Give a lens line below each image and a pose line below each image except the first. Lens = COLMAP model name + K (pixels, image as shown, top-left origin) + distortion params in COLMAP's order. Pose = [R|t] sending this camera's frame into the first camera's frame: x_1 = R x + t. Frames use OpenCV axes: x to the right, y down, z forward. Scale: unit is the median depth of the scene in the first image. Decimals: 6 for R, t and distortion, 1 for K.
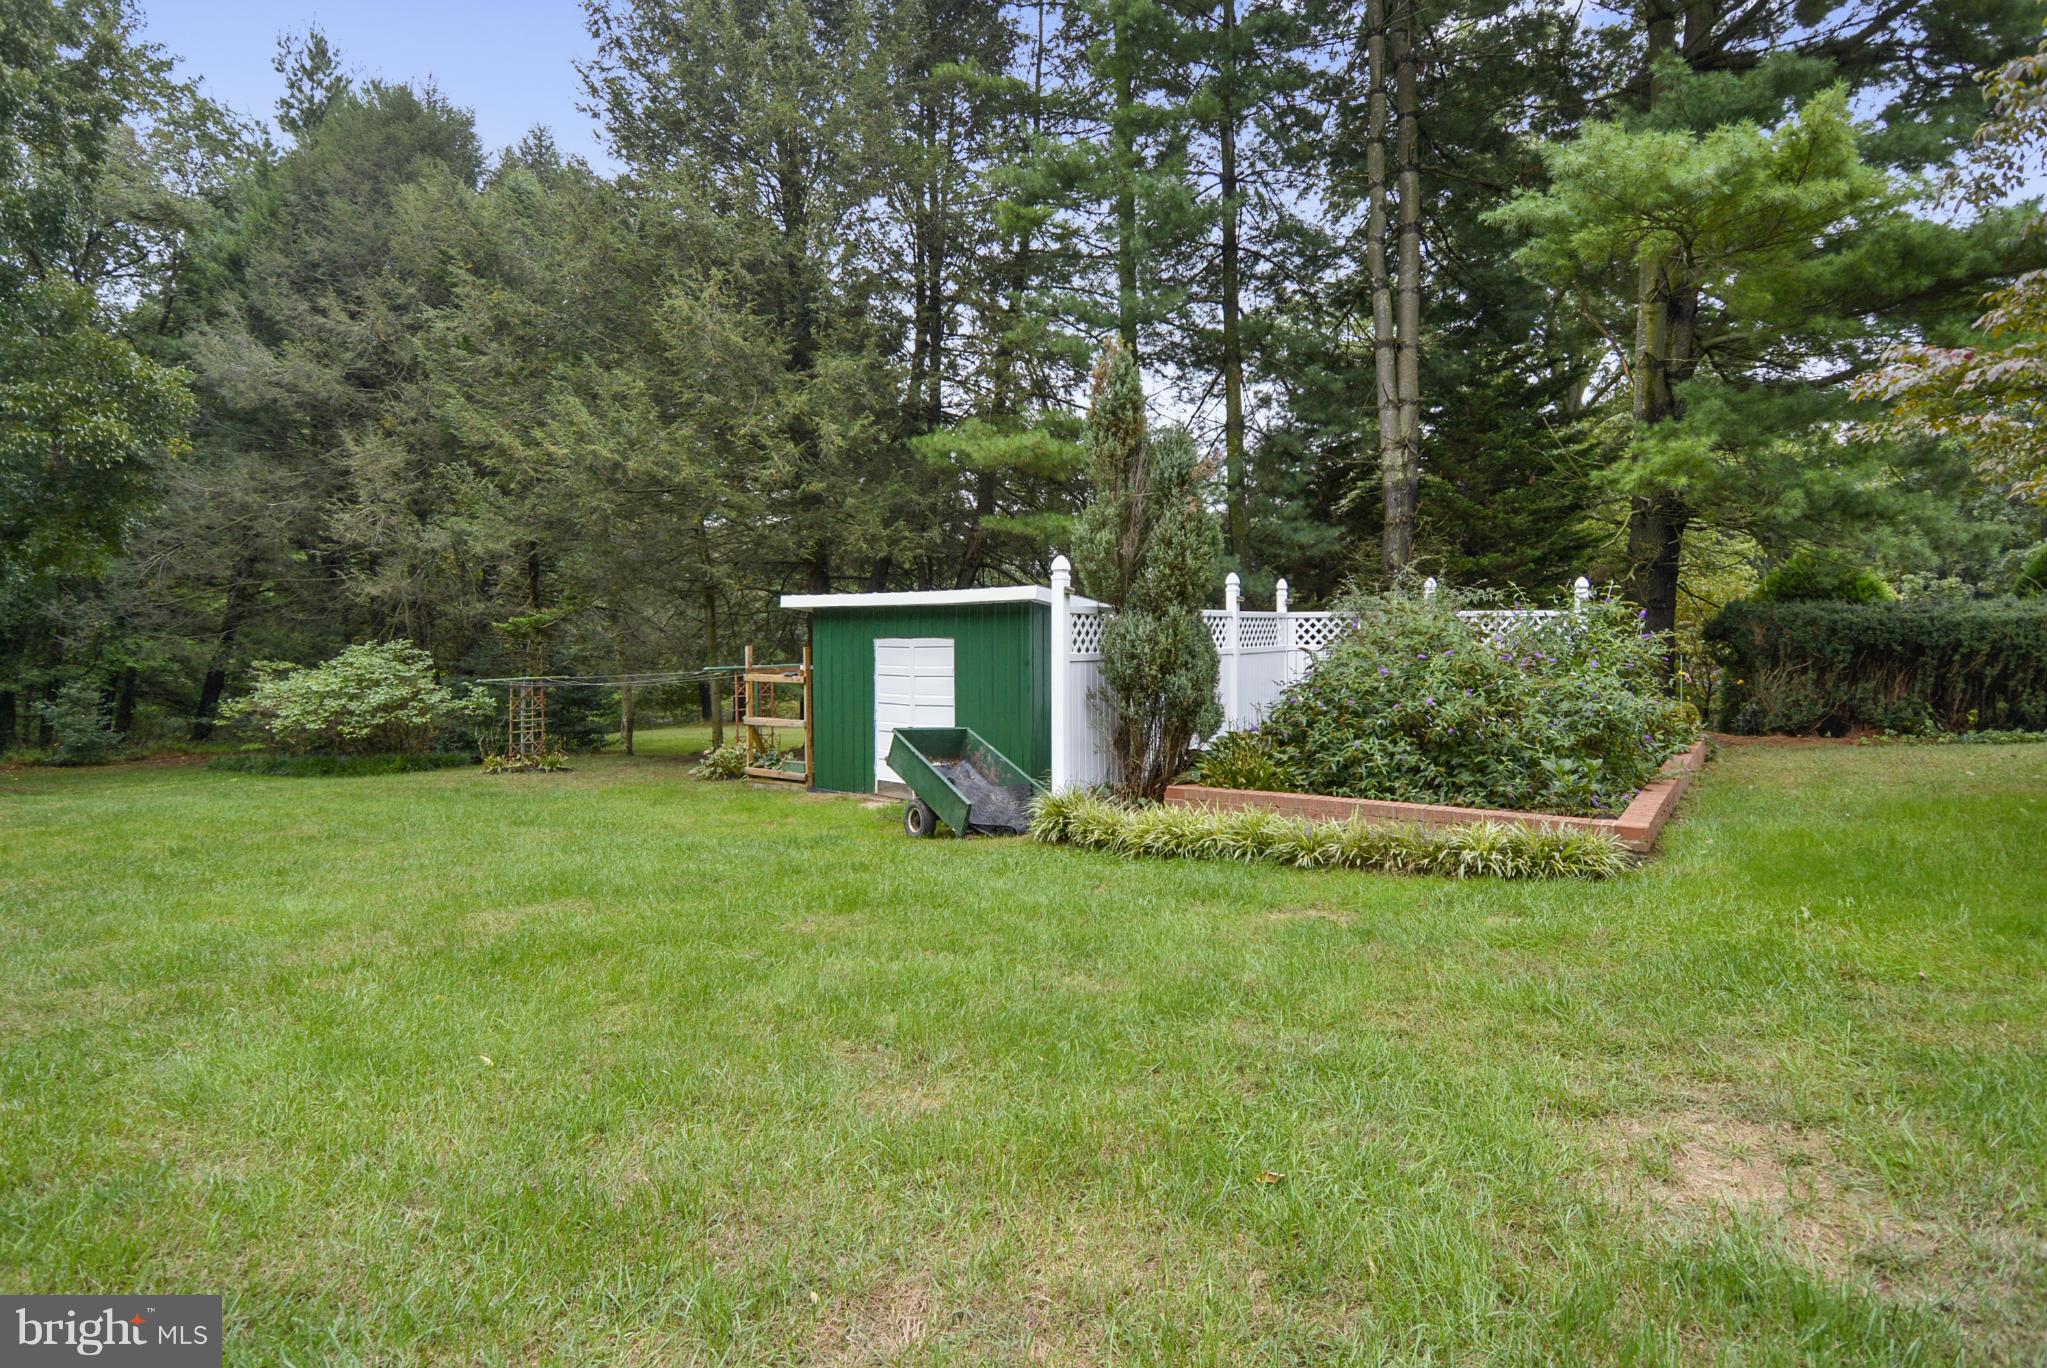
lens RADIAL K [[1104.0, 0, 1025.9], [0, 1104.0, 640.1], [0, 0, 1]] dist [0.007426, -0.008122]
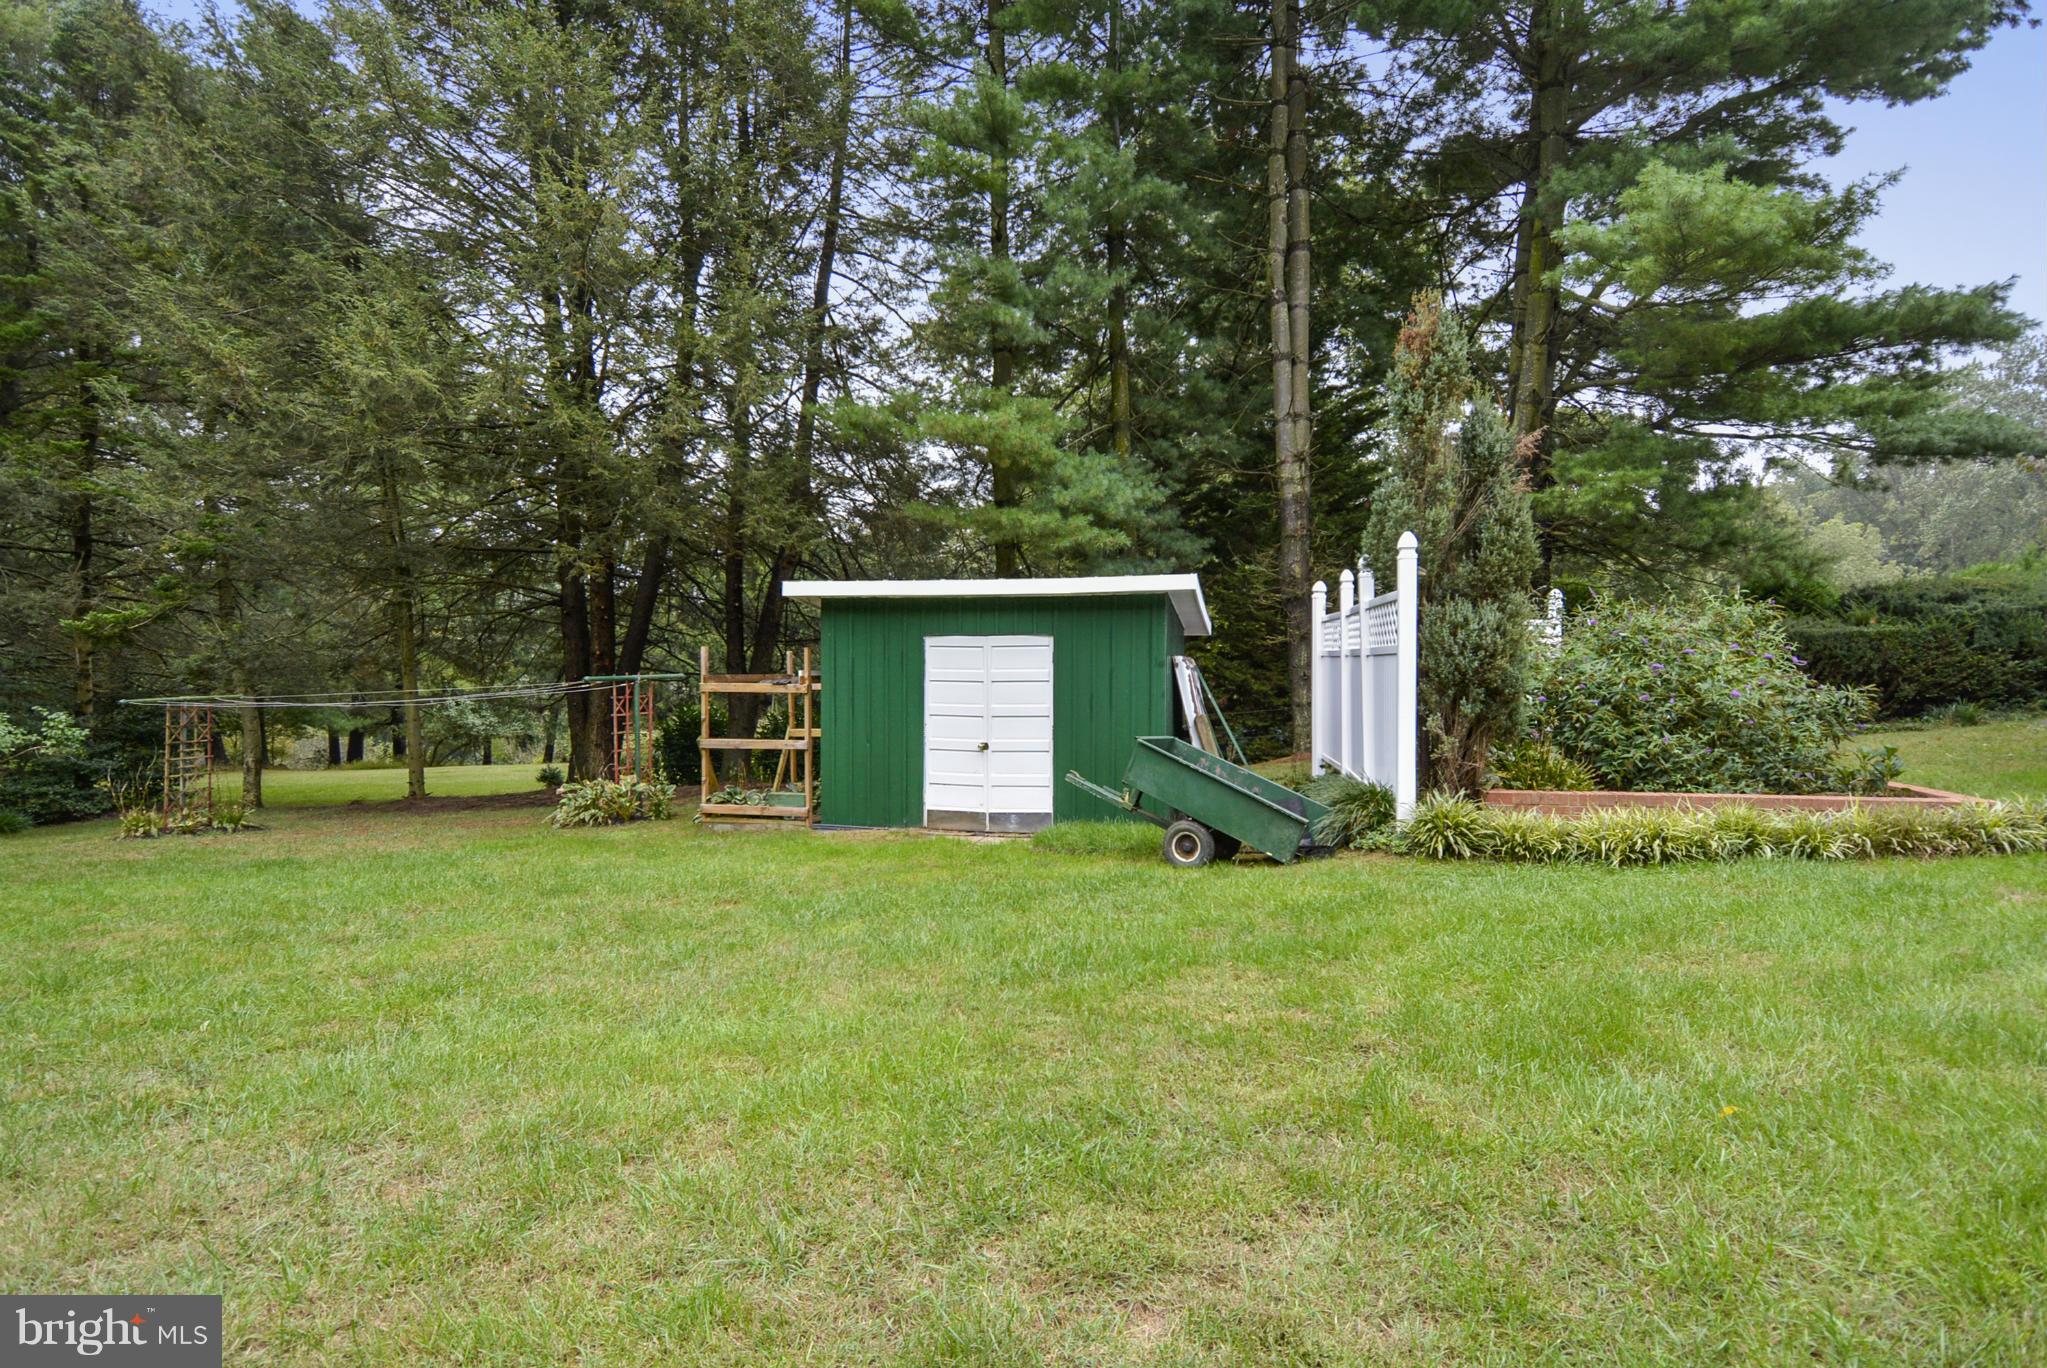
lens RADIAL K [[1104.0, 0, 1026.8], [0, 1104.0, 689.5], [0, 0, 1]] dist [0.007426, -0.008122]
pose [[0.898886, -0.007148, 0.438125, -0.280425], [-0.001989, 0.999790, 0.020393, 0.013879], [-0.438179, -0.019202, 0.898683, 0.155709]]
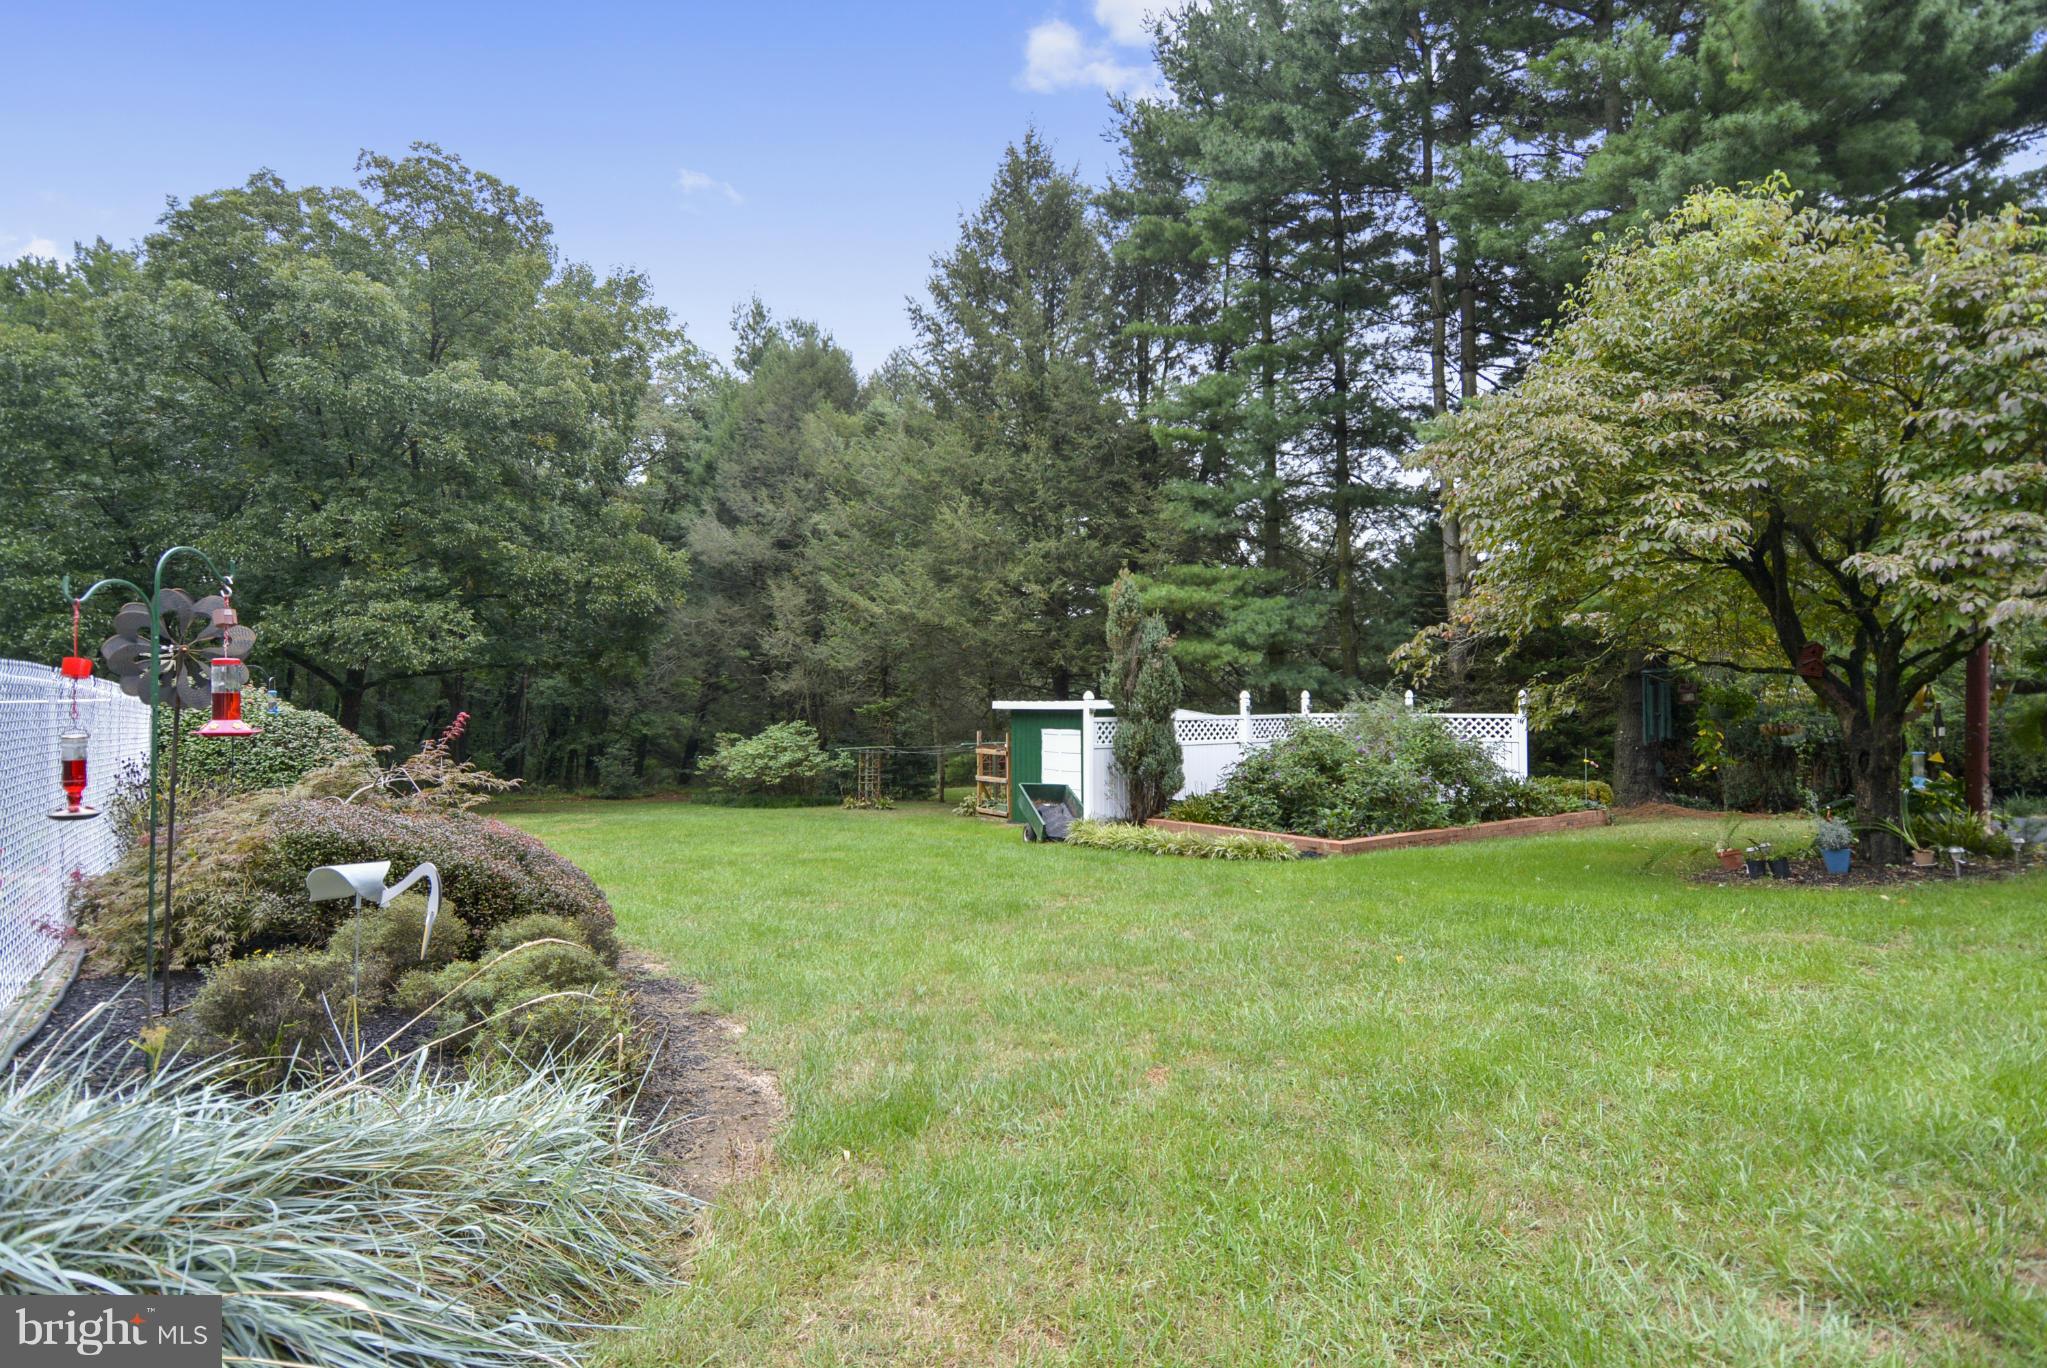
lens RADIAL K [[1095.6, 0, 1025.7], [0, 1095.6, 666.6], [0, 0, 1]] dist [0.017219, -0.020982]
pose [[0.944224, -0.009723, -0.329161, 0.245291], [-0.001897, 0.999387, -0.034962, -0.024160], [0.329299, 0.033636, 0.943626, -0.352794]]
